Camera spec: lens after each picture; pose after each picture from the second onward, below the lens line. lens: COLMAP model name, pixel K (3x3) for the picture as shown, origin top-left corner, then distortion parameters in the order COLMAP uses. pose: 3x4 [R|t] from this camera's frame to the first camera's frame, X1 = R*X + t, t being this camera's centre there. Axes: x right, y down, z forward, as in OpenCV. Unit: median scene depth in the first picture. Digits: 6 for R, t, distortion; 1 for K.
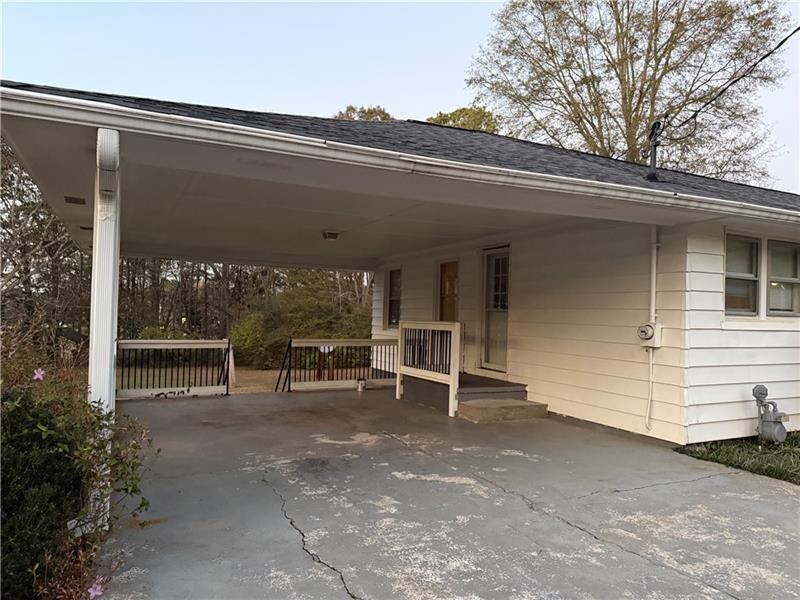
lens RADIAL K [[565.3, 0, 400.0], [0, 565.3, 300.0], [0, 0, 1]] dist [0.067329, -0.069337]
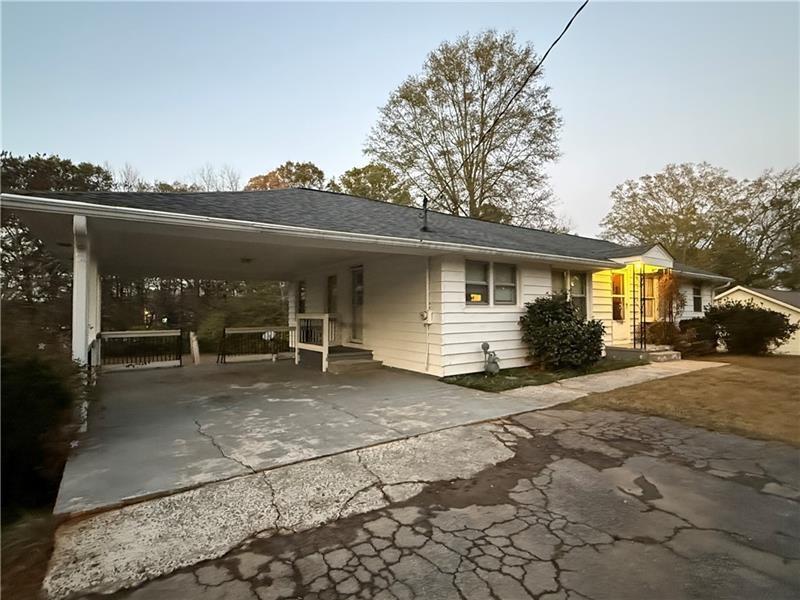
lens RADIAL K [[411.6, 0, 399.4], [0, 411.6, 296.7], [0, 0, 1]] dist [0.006054, 0.001012]
pose [[0.987877, -0.022361, 0.153619, 0.108170], [0.023624, 0.999700, -0.006405, 0.002479], [-0.153429, 0.009956, 0.988109, -0.173986]]
